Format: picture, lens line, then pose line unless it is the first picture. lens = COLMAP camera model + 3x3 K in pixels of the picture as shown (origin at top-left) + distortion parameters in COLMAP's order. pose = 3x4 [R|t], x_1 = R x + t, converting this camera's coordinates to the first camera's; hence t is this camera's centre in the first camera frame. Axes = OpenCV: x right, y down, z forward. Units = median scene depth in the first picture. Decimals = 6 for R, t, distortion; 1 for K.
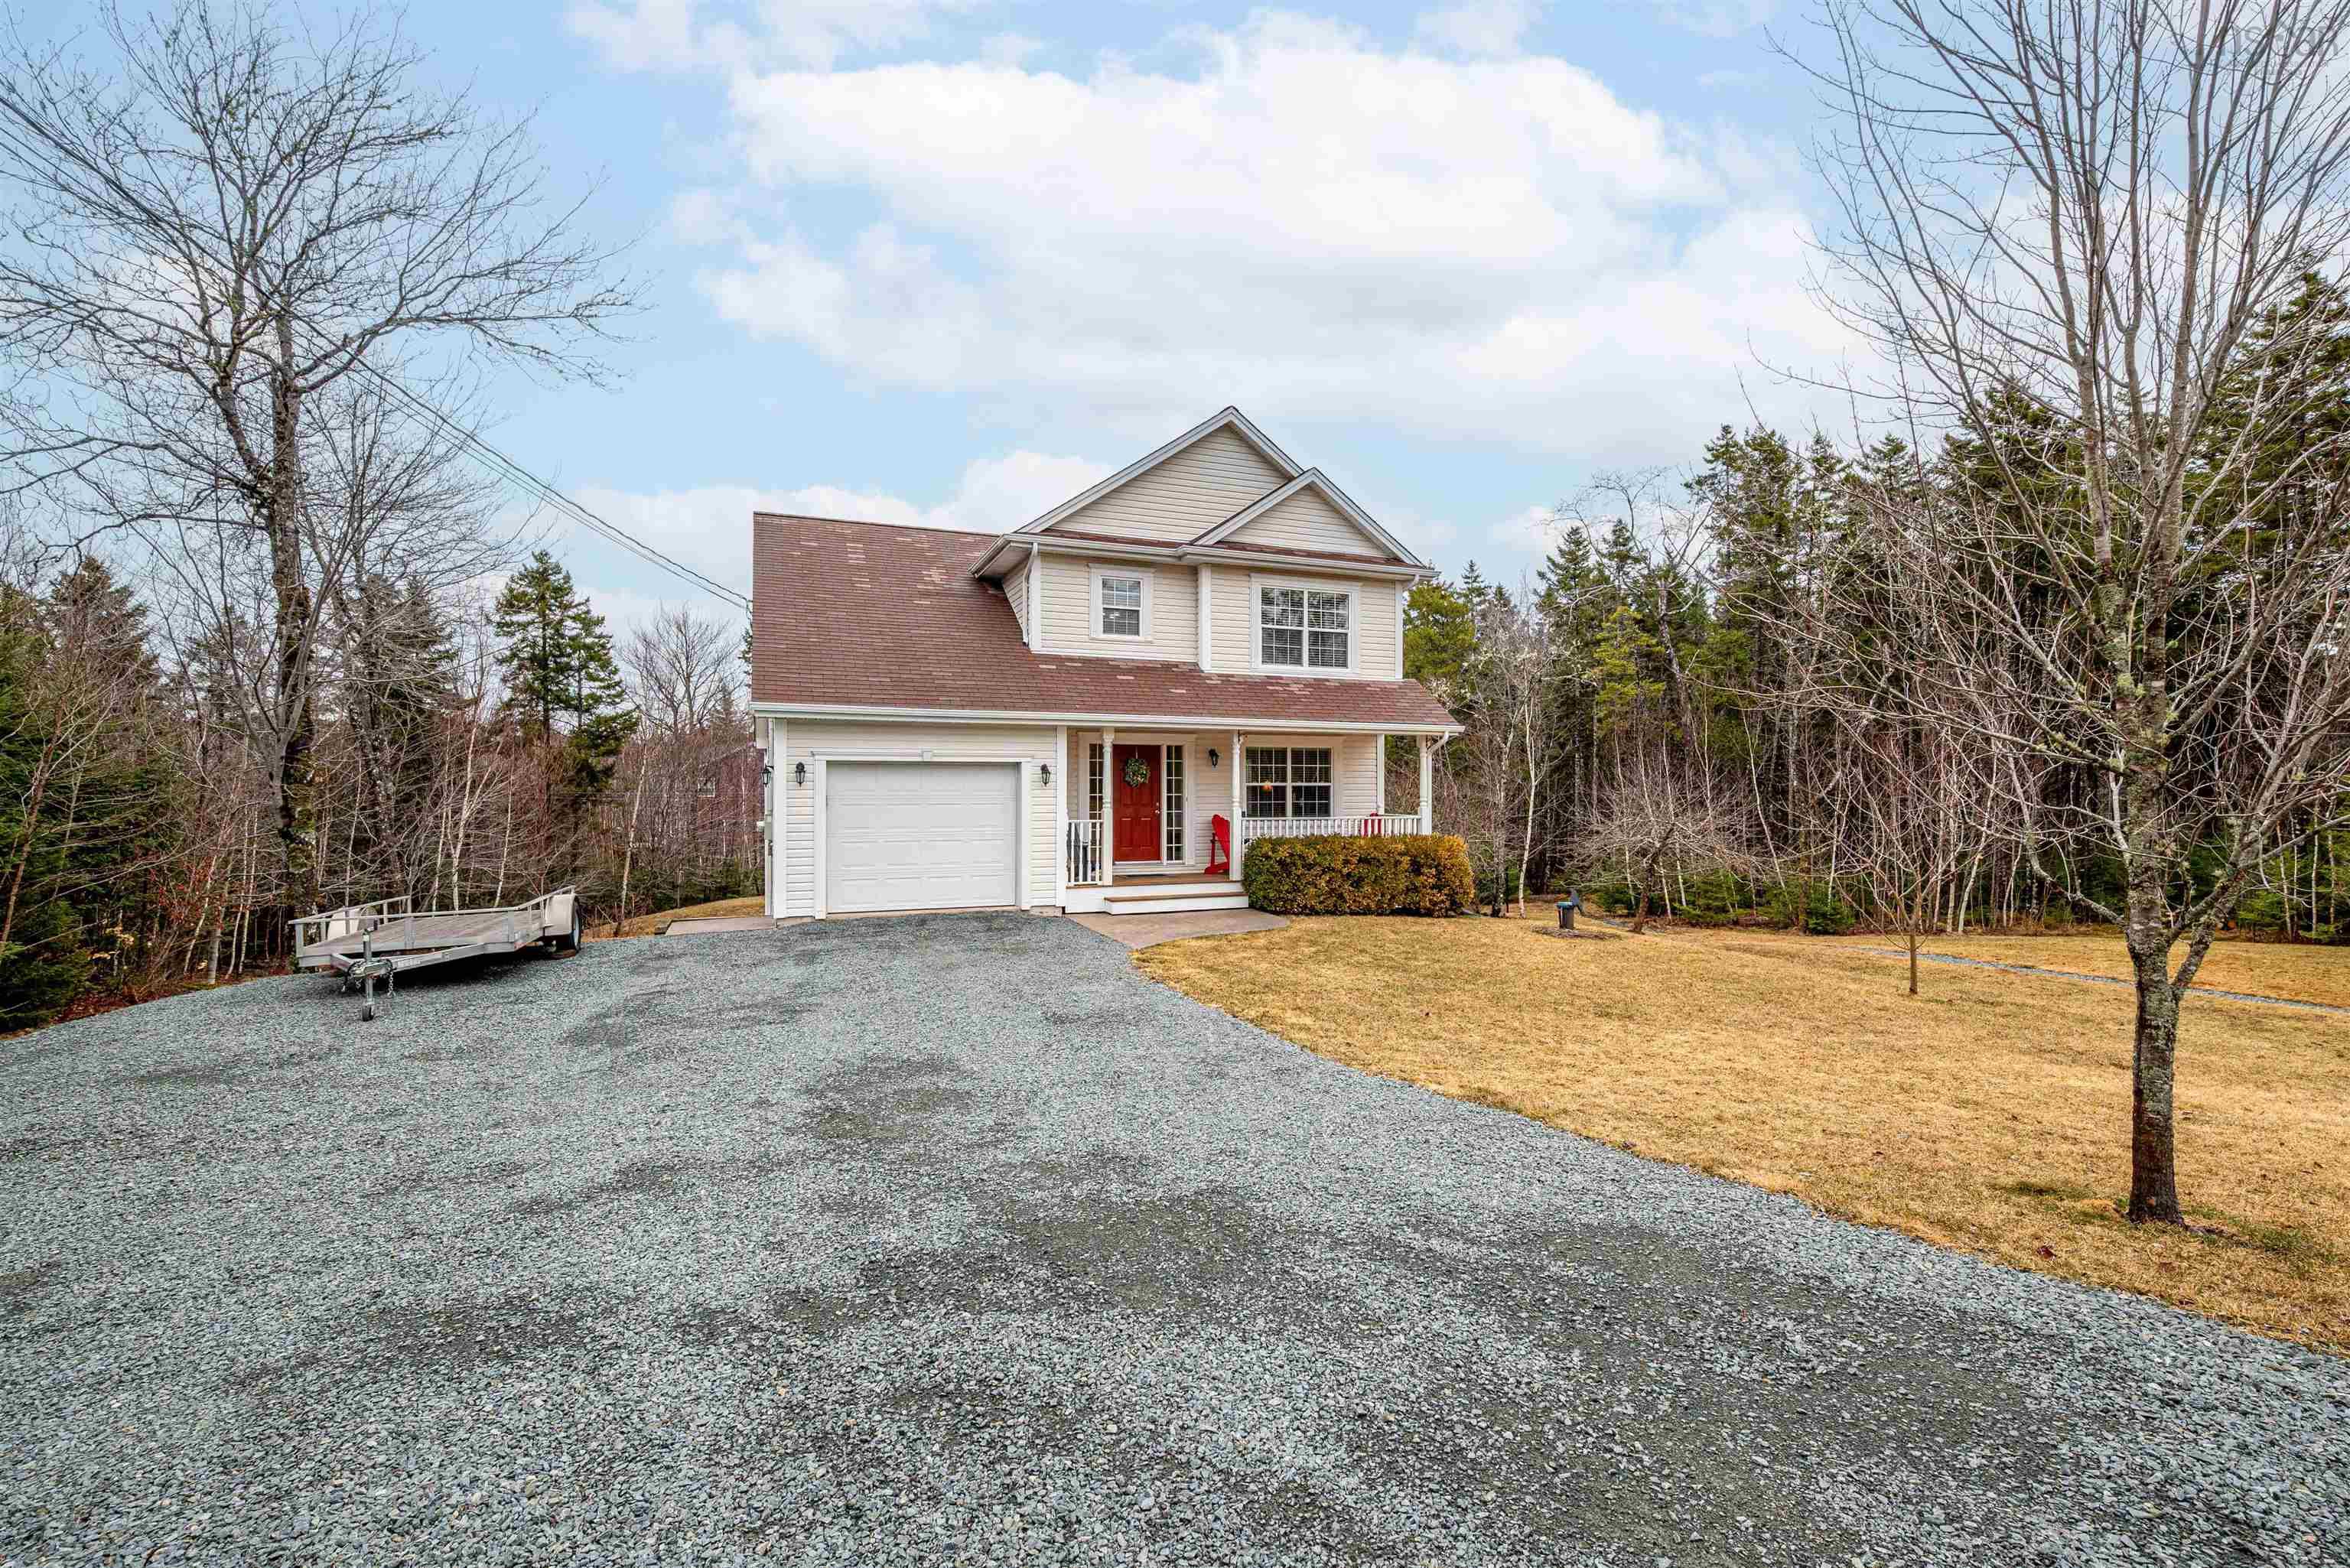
lens RADIAL K [[1047.1, 0, 1165.8], [0, 1047.1, 787.3], [0, 0, 1]] dist [0.001005, -0.000635]
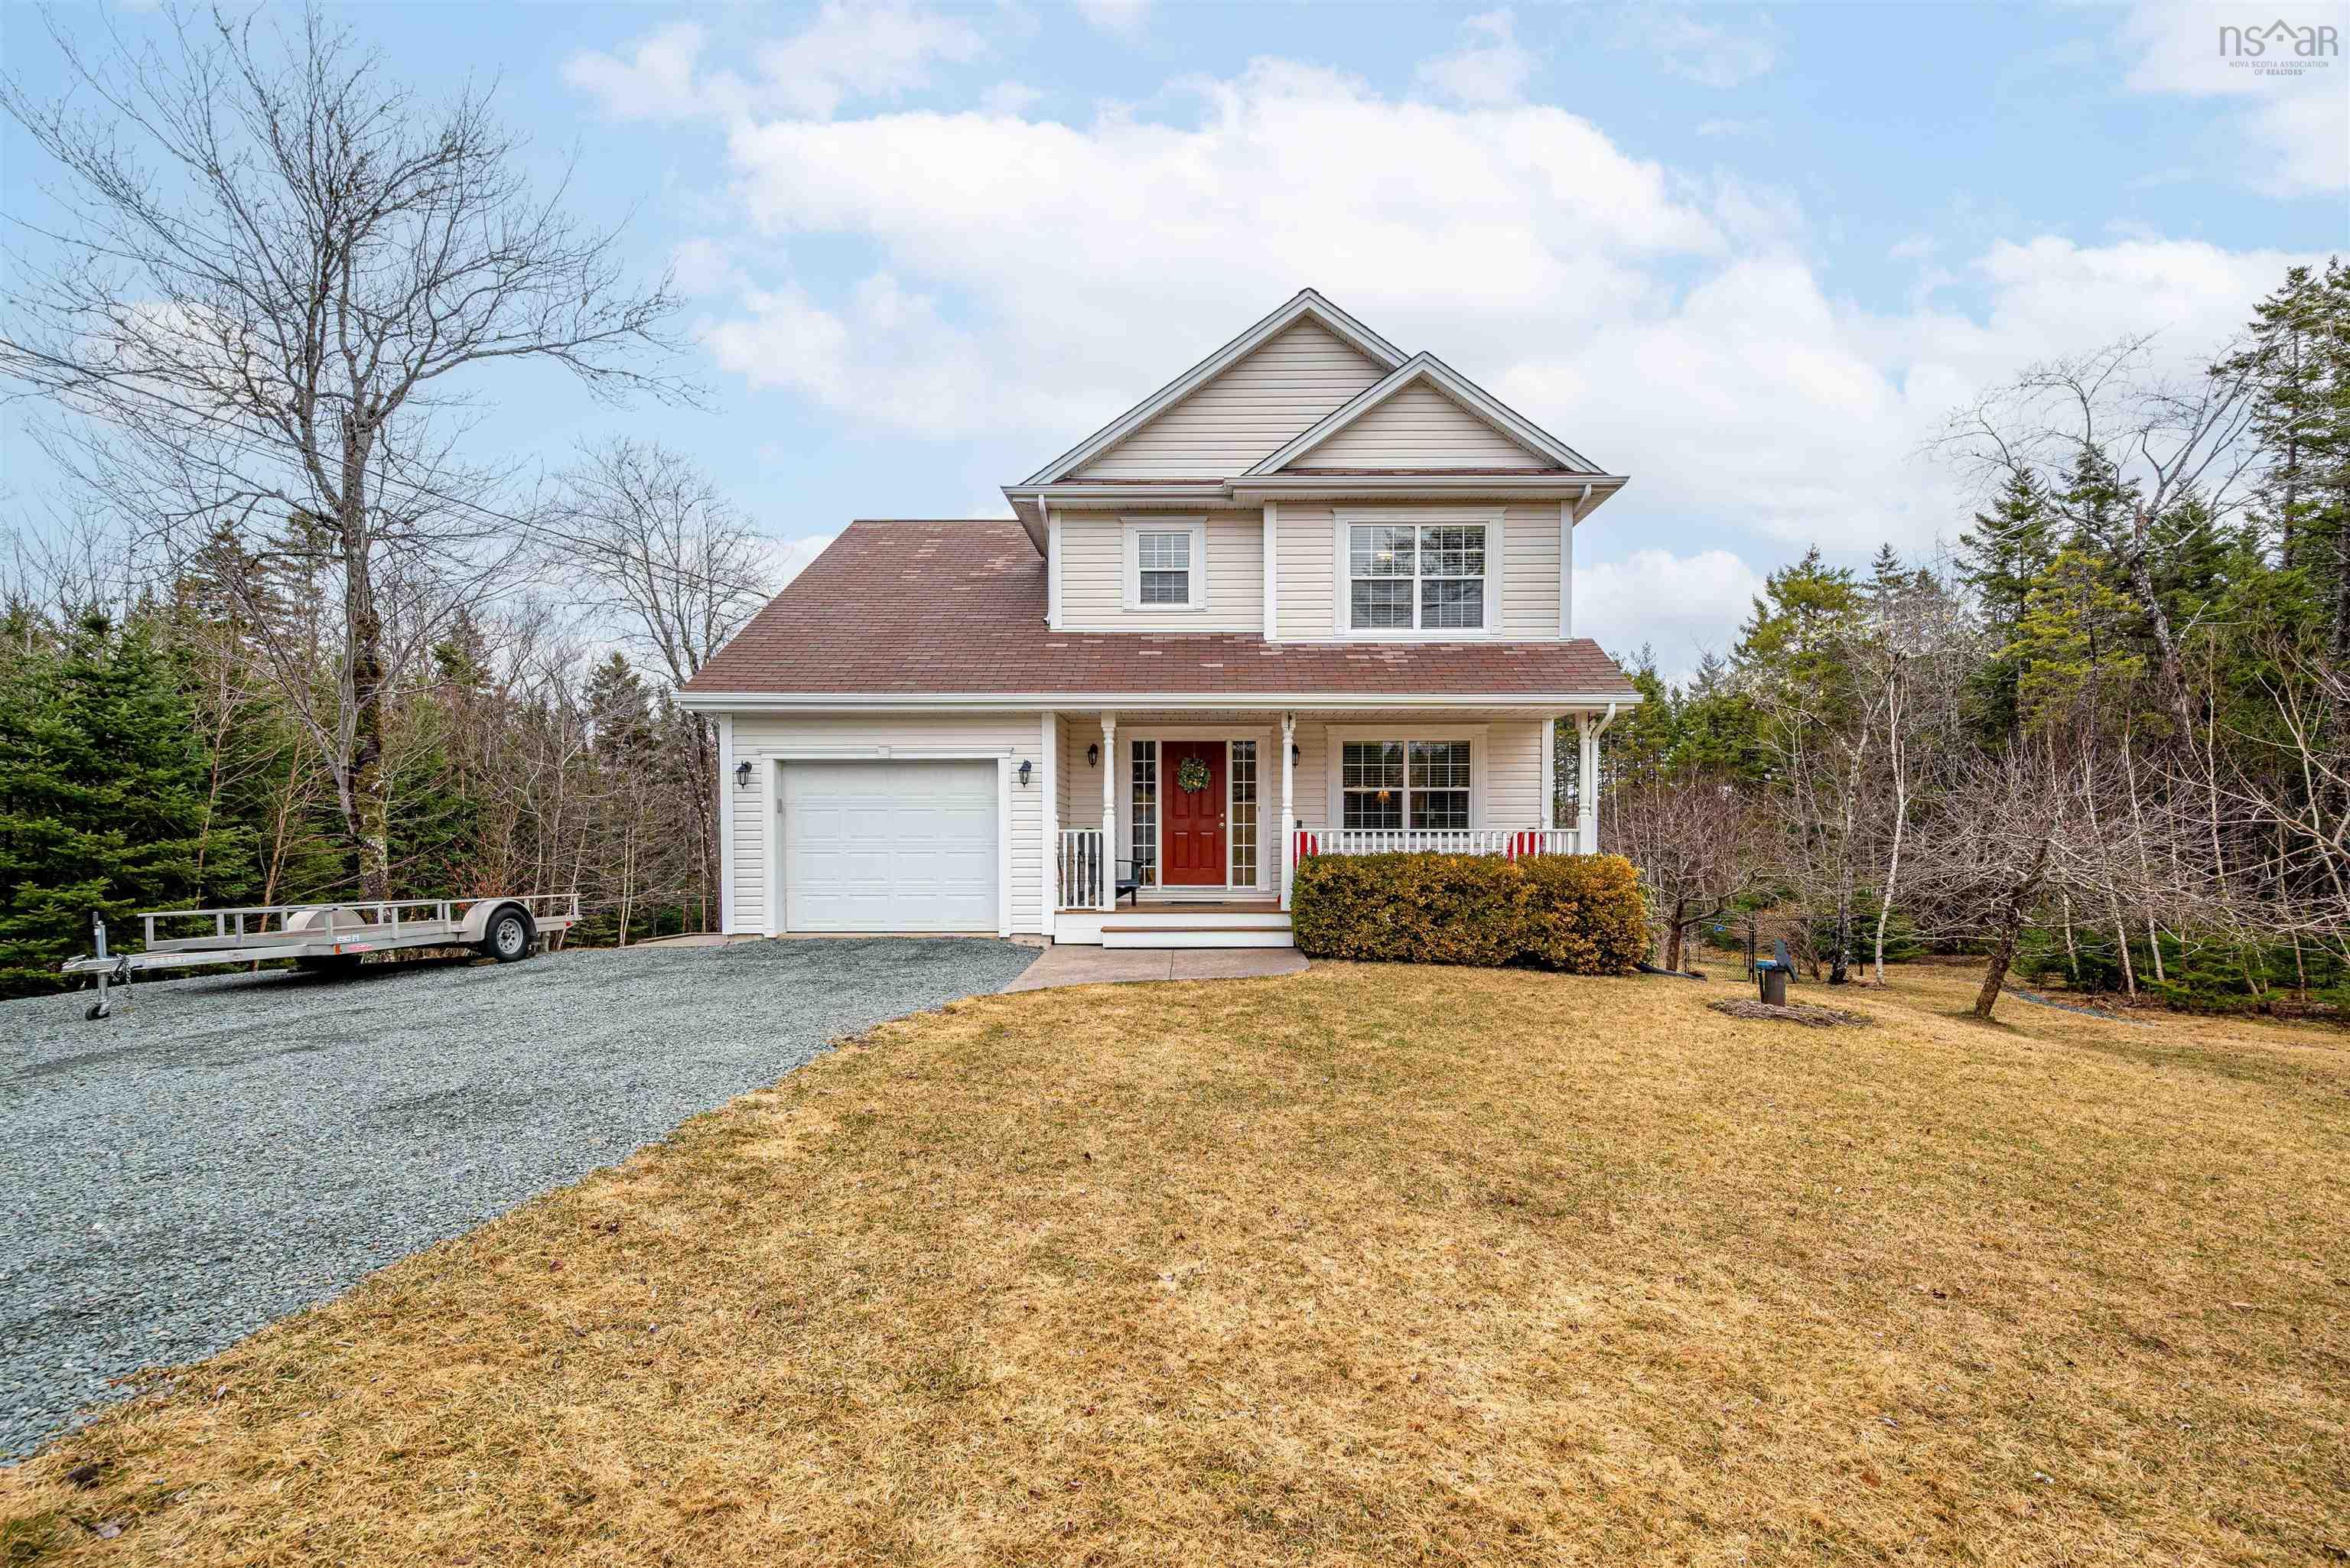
lens RADIAL K [[906.9, 0, 1265.7], [0, 906.9, 873.3], [0, 0, 1]] dist [0.001211, 0.000800]
pose [[0.922765, 0.010979, -0.385207, 0.291876], [0.001591, 0.999477, 0.032299, 0.038351], [0.385360, -0.030418, 0.922265, 0.369194]]
